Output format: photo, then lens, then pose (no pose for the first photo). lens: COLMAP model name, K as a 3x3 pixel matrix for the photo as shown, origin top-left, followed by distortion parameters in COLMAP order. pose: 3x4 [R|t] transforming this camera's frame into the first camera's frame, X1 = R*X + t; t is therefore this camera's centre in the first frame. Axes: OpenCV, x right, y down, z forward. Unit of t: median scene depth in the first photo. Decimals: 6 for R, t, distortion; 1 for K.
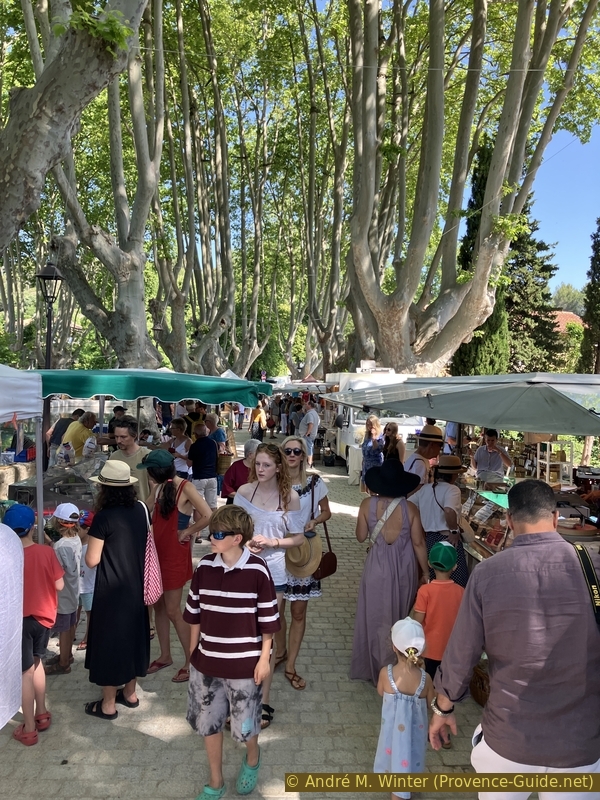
lens RADIAL K [[653.7, 0, 293.5], [0, 653.7, 396.3], [0, 0, 1]] dist [0.027297, -0.007953]
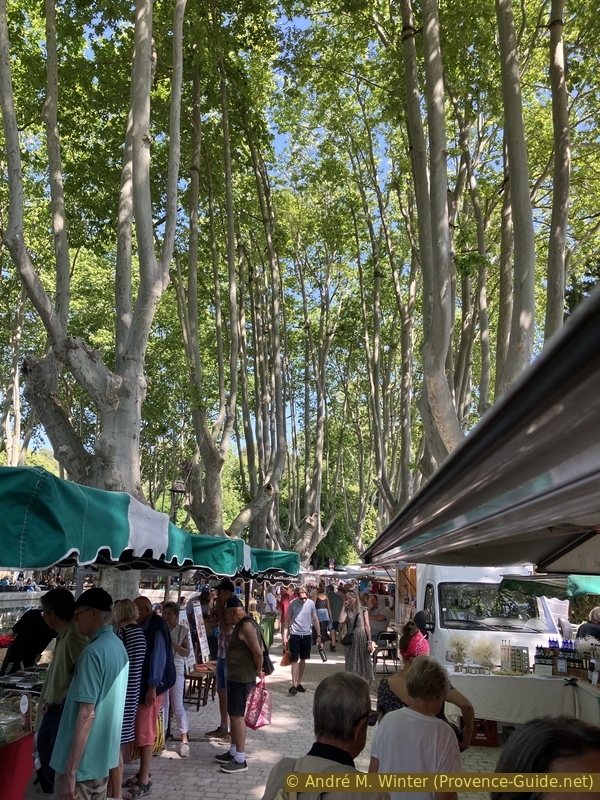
lens RADIAL K [[653.7, 0, 293.9], [0, 653.7, 392.4], [0, 0, 1]] dist [0.027297, -0.007953]
pose [[0.994154, -0.017226, -0.106584, 0.011631], [-0.014074, 0.958092, -0.286116, 0.004748], [0.107046, 0.285943, 0.952249, 0.170389]]
